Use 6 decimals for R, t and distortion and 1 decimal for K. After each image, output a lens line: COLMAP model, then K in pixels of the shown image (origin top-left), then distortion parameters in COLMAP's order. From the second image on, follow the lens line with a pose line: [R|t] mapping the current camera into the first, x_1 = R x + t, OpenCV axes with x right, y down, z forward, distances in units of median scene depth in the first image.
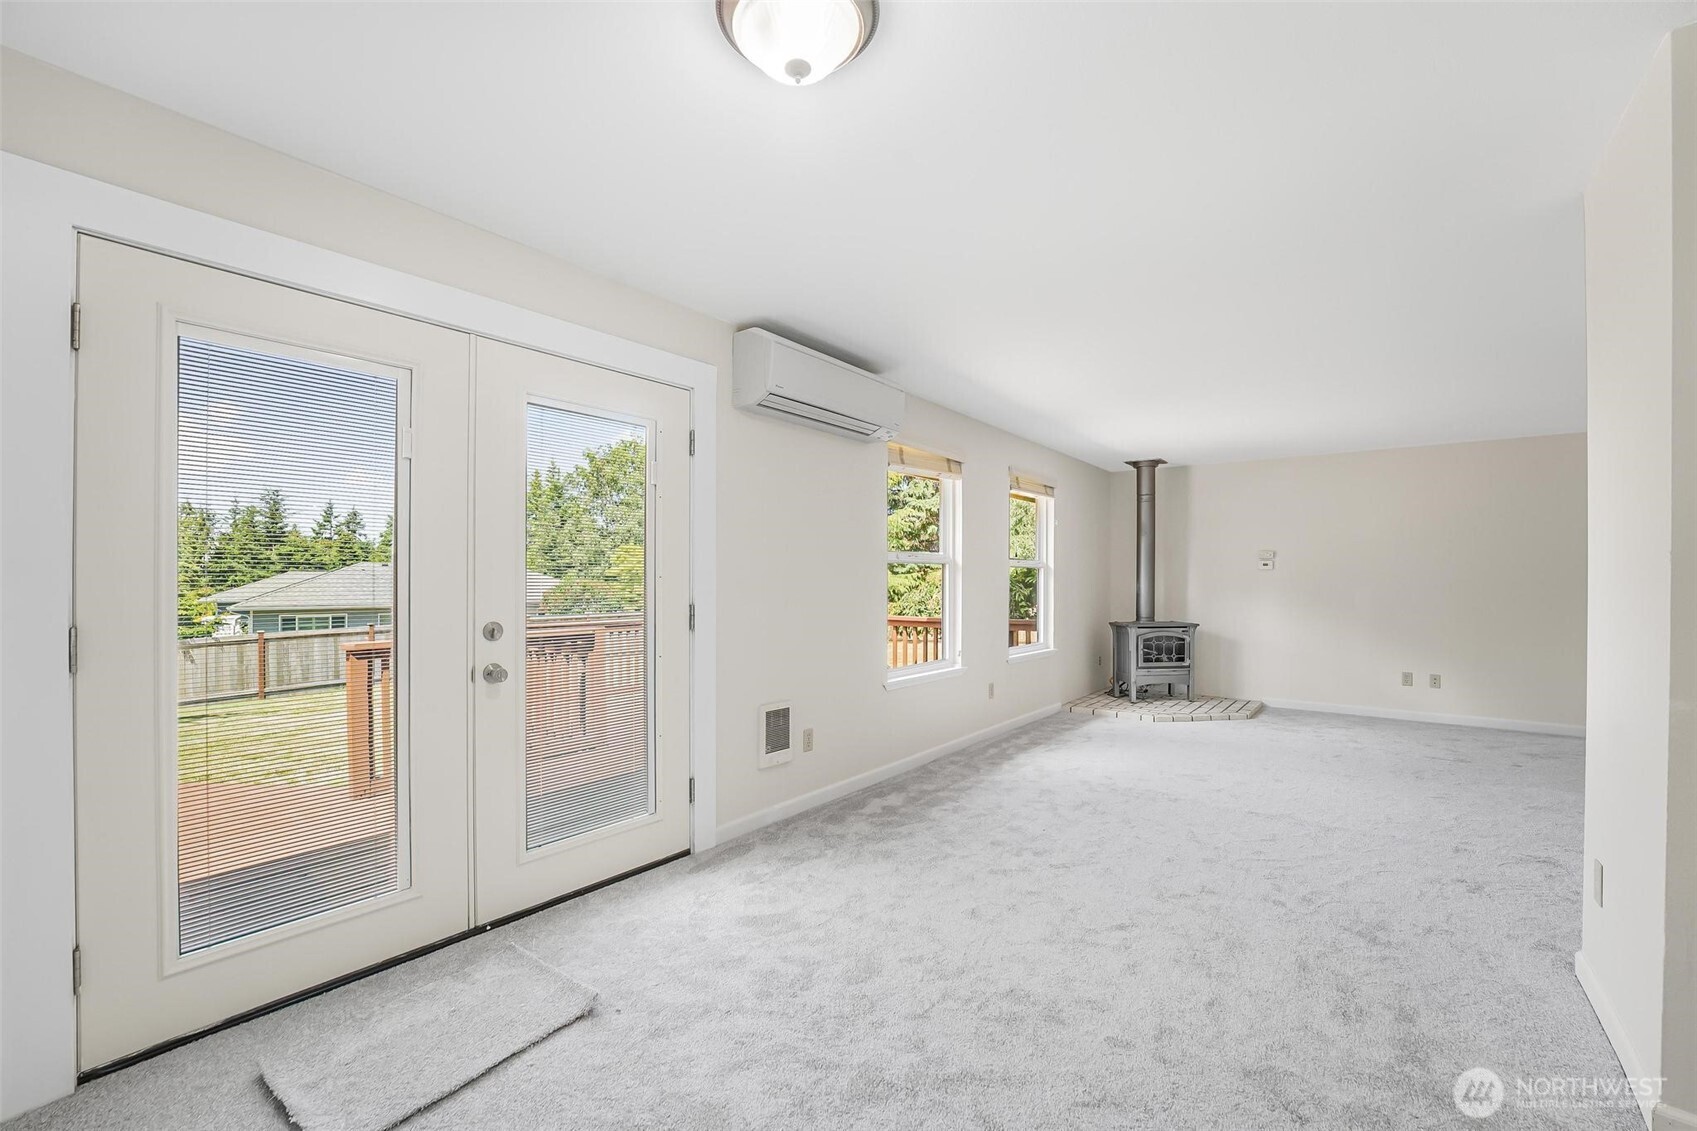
lens RADIAL K [[672.0, 0, 848.2], [0, 672.0, 574.1], [0, 0, 1]] dist [-0.022178, 0.001105]
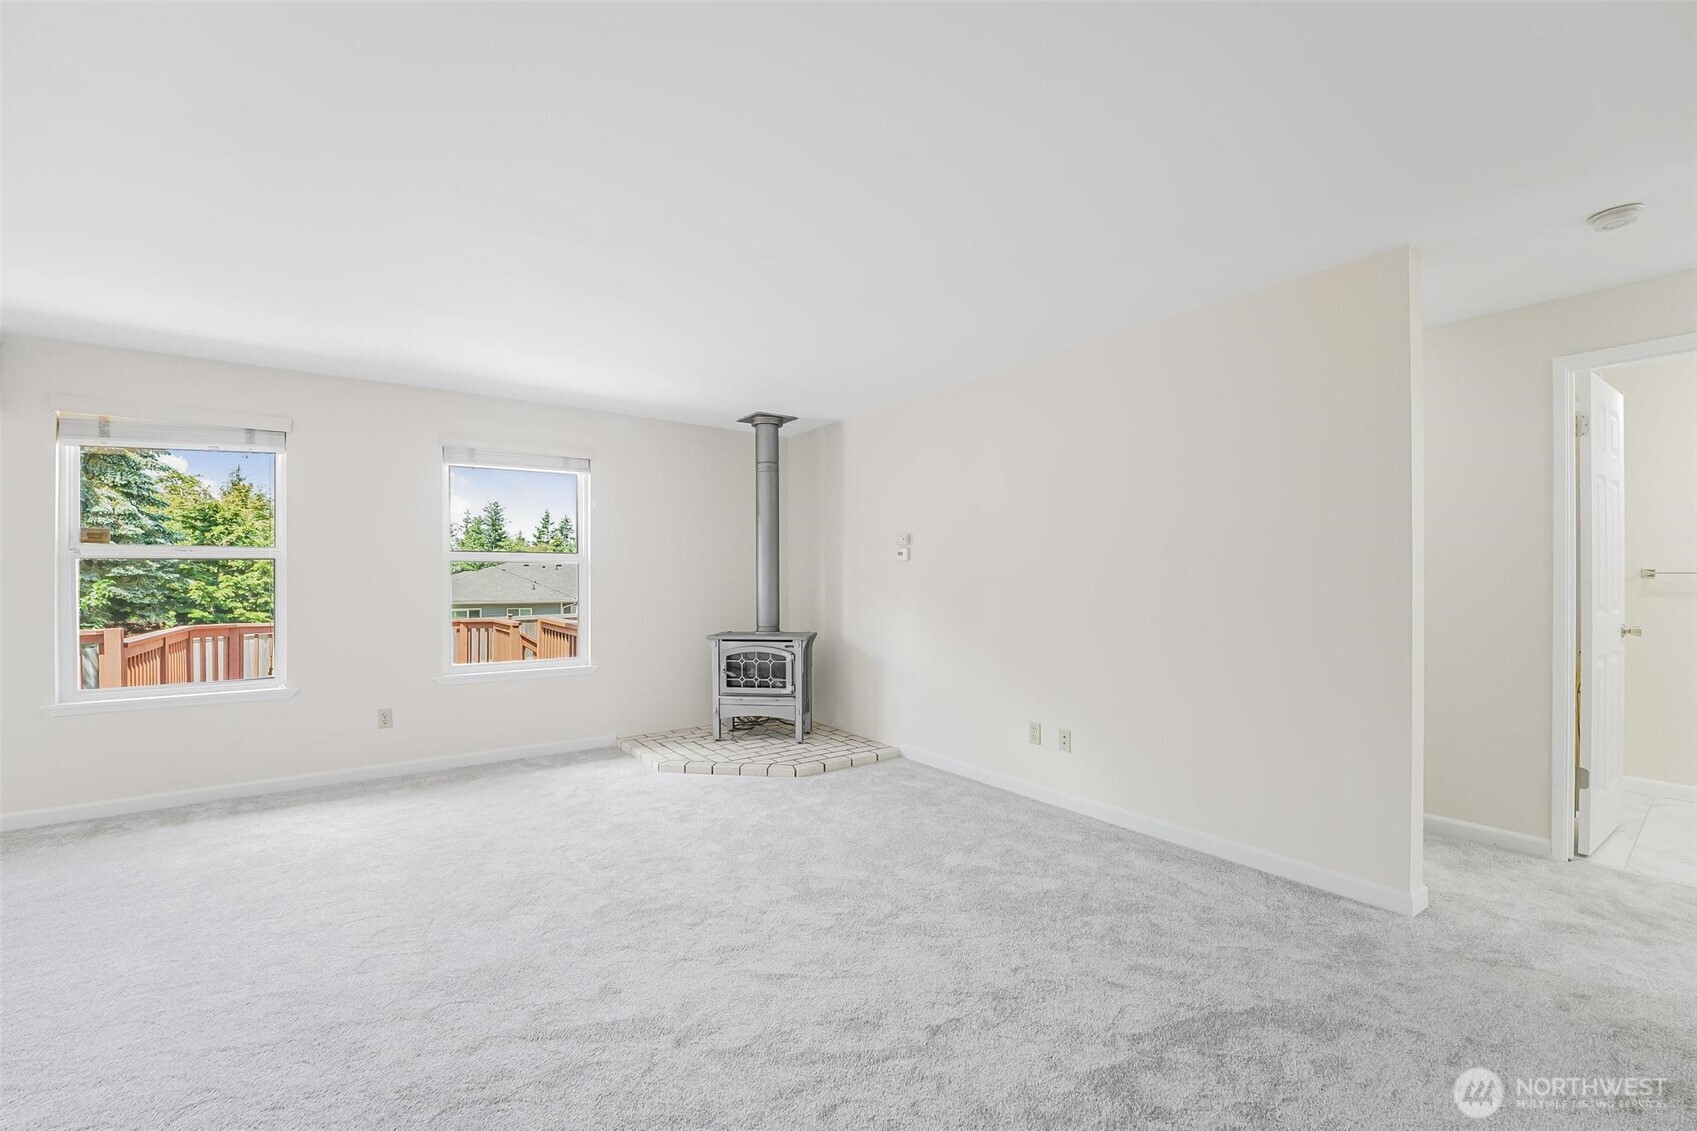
lens RADIAL K [[672.0, 0, 850.0], [0, 672.0, 570.8], [0, 0, 1]] dist [-0.022178, 0.001105]
pose [[0.965418, -0.007485, -0.260600, 0.725893], [0.007529, 0.999971, -0.000829, 0.003560], [0.260598, -0.001161, 0.965447, 0.295138]]
